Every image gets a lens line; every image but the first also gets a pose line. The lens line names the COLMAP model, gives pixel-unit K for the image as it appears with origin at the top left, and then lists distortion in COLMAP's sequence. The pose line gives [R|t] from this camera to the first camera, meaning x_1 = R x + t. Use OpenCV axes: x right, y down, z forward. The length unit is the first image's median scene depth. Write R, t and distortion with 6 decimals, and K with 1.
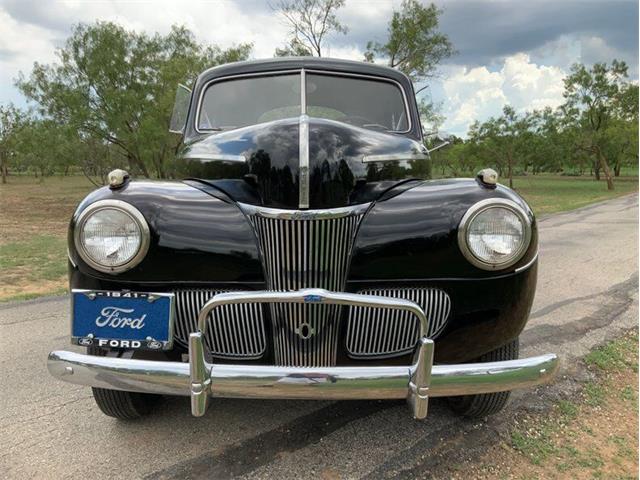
lens RADIAL K [[551.7, 0, 318.5], [0, 551.7, 242.1], [0, 0, 1]] dist [0.014921, -0.032672]
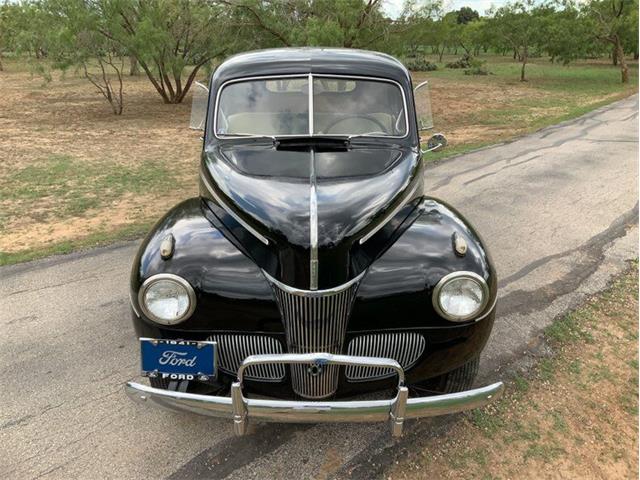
lens RADIAL K [[551.7, 0, 319.1], [0, 551.7, 244.9], [0, 0, 1]] dist [0.014921, -0.032672]
pose [[0.999967, 0.003521, -0.007376, -0.003774], [-0.001852, 0.976584, 0.215130, -0.365053], [0.007961, -0.215109, 0.976558, -0.216696]]
